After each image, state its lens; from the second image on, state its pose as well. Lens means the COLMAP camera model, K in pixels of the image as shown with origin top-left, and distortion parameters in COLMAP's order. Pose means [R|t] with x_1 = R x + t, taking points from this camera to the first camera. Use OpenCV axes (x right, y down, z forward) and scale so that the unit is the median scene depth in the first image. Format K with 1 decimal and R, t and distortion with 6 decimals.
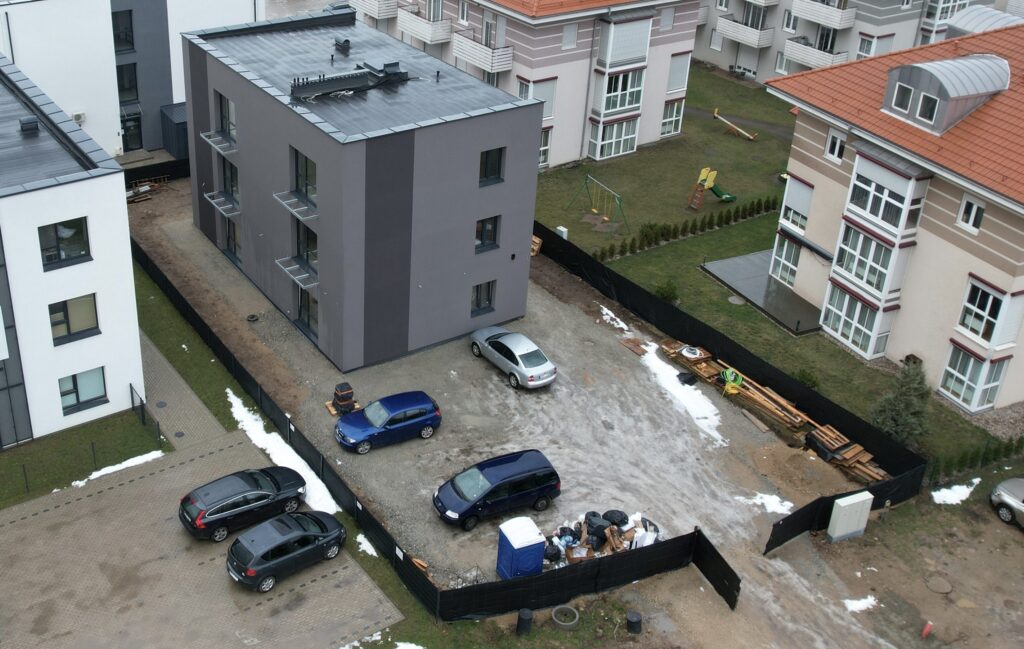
lens RADIAL K [[1123.7, 0, 364.2], [0, 1123.7, 234.8], [0, 0, 1]] dist [-0.054459, 0.014534]
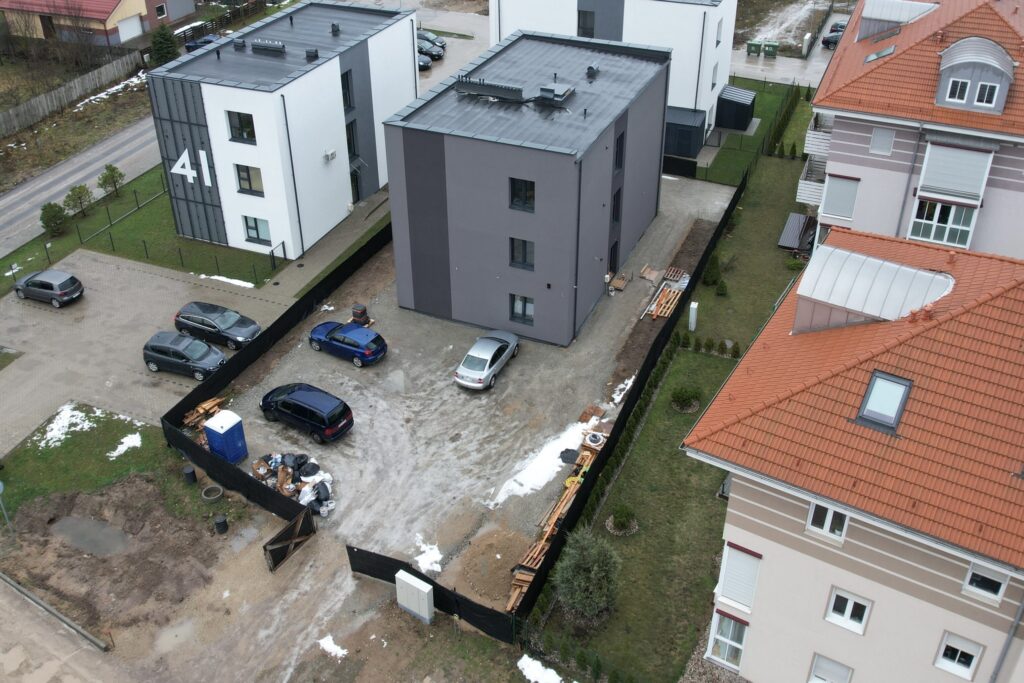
lens RADIAL K [[962.3, 0, 508.5], [0, 962.3, 271.6], [0, 0, 1]] dist [-0.012795, -0.120694]
pose [[0.590617, 0.400857, -0.700346, 0.869811], [-0.350969, 0.909110, 0.224367, -0.217421], [0.726630, 0.113285, 0.677624, 0.378405]]
